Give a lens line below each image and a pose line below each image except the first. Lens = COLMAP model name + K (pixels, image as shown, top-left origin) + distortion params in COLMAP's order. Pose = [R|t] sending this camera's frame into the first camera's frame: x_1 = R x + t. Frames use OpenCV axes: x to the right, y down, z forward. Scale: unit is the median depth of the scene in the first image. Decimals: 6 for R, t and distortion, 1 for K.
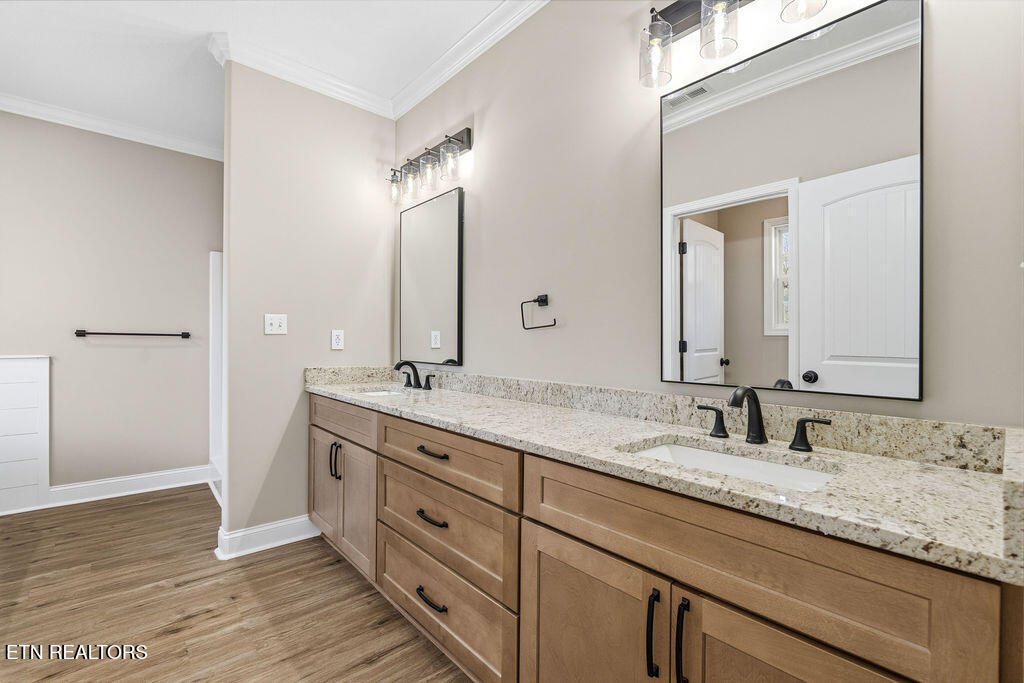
lens RADIAL K [[448.6, 0, 509.8], [0, 448.6, 341.7], [0, 0, 1]] dist [-0.007220, 0.001520]
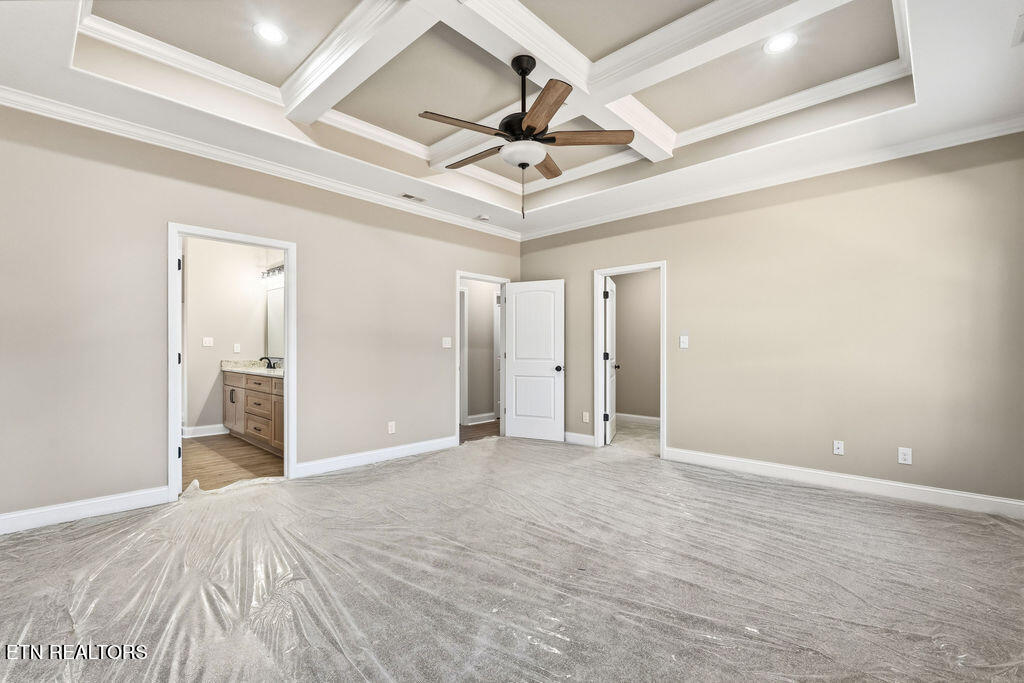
lens RADIAL K [[448.6, 0, 506.9], [0, 448.6, 345.7], [0, 0, 1]] dist [-0.007220, 0.001520]
pose [[0.995114, -0.004680, 0.098618, 0.822679], [0.004597, 0.999989, 0.001069, -0.014212], [-0.098622, -0.000611, 0.995125, -1.520295]]
